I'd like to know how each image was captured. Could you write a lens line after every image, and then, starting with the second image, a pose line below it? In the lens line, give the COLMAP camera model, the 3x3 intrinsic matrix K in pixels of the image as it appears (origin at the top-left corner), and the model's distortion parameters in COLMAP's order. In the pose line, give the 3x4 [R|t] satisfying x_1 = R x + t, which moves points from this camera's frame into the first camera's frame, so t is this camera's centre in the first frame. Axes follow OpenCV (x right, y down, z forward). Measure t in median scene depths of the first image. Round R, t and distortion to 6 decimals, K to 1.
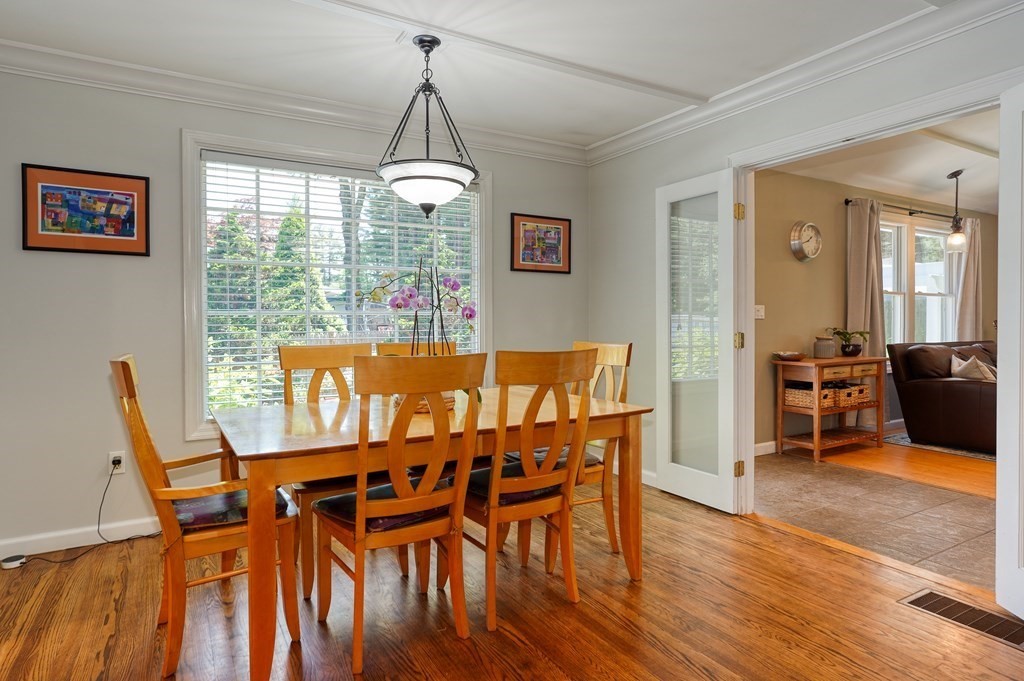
lens RADIAL K [[584.2, 0, 509.0], [0, 584.2, 324.3], [0, 0, 1]] dist [-0.006697, -0.001086]
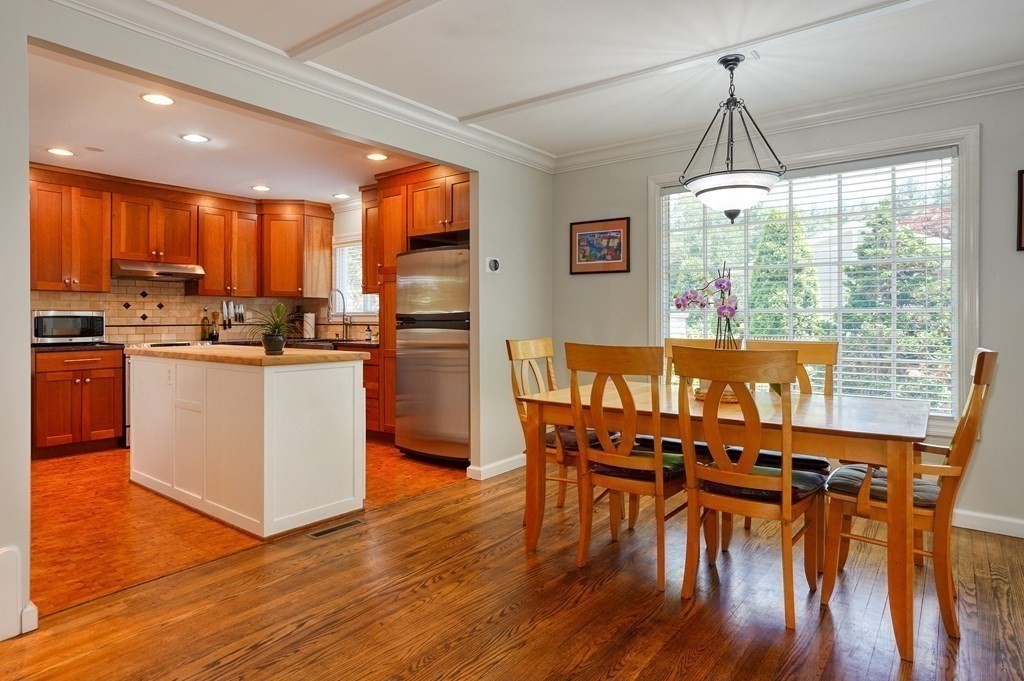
lens RADIAL K [[584.2, 0, 509.0], [0, 584.2, 324.3], [0, 0, 1]] dist [-0.006697, -0.001086]
pose [[0.371703, 0.016725, -0.928201, 0.652821], [-0.002081, 0.999850, 0.017183, -0.012329], [0.928349, -0.004455, 0.371682, 0.199277]]
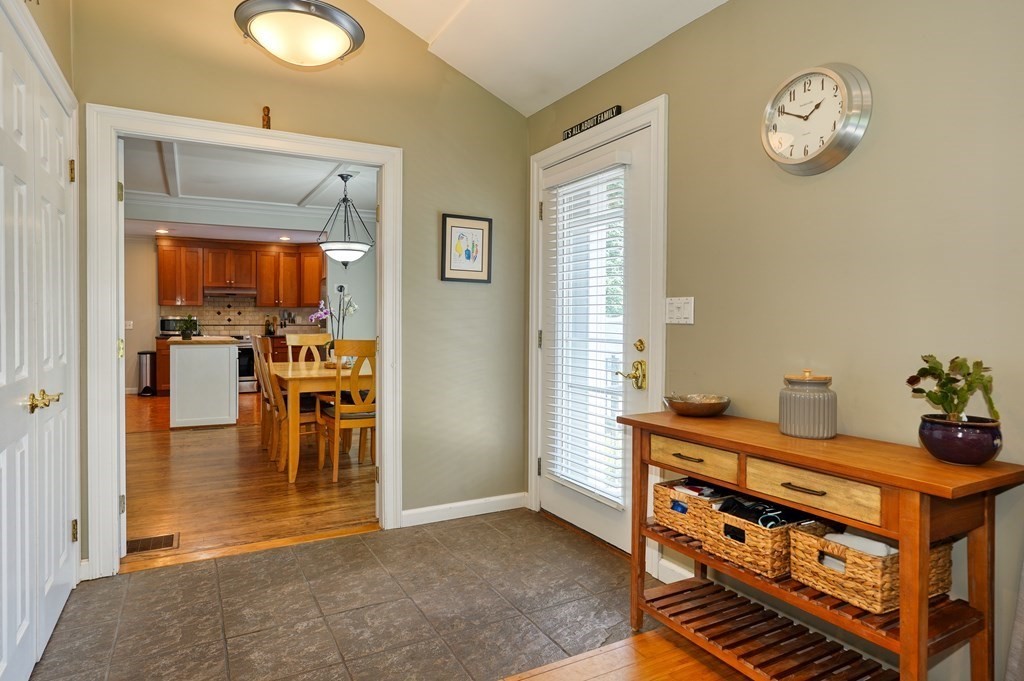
lens RADIAL K [[603.1, 0, 510.8], [0, 603.1, 328.6], [0, 0, 1]] dist [-0.004034, -0.000794]
pose [[-0.045592, 0.021050, -0.998738, 1.648122], [-0.003330, 0.999769, 0.021224, -0.028743], [0.998955, 0.004293, -0.045511, 1.490901]]
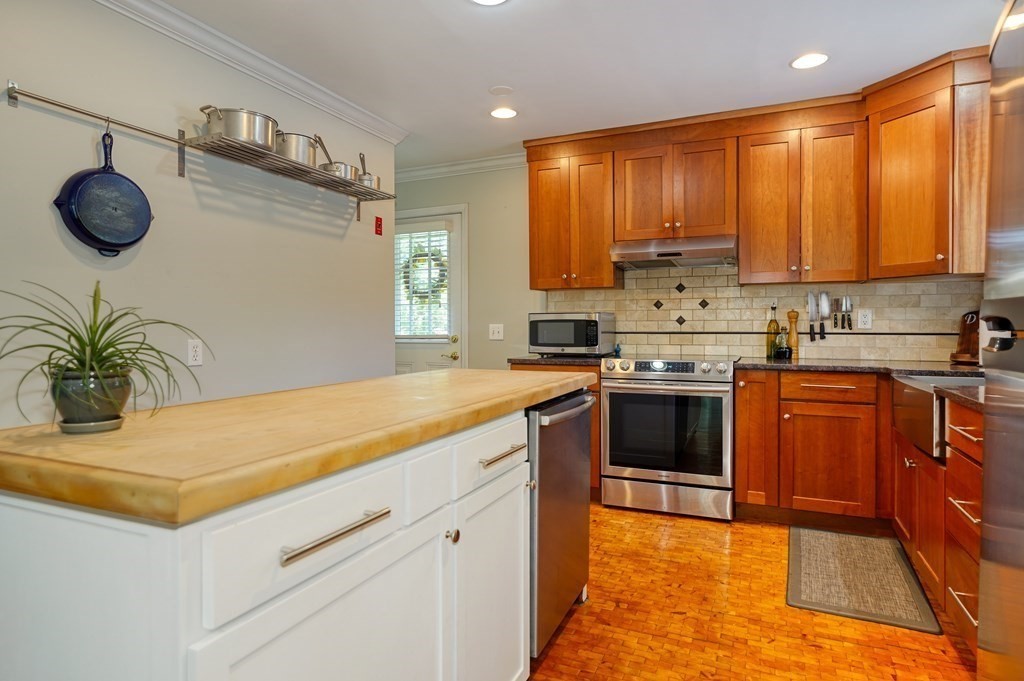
lens RADIAL K [[584.2, 0, 509.0], [0, 584.2, 324.3], [0, 0, 1]] dist [-0.006697, -0.001086]
pose [[-0.812727, 0.010072, -0.582558, -0.485895], [0.010016, 0.999944, 0.003316, -0.000134], [0.582559, -0.003140, -0.812782, 0.656760]]
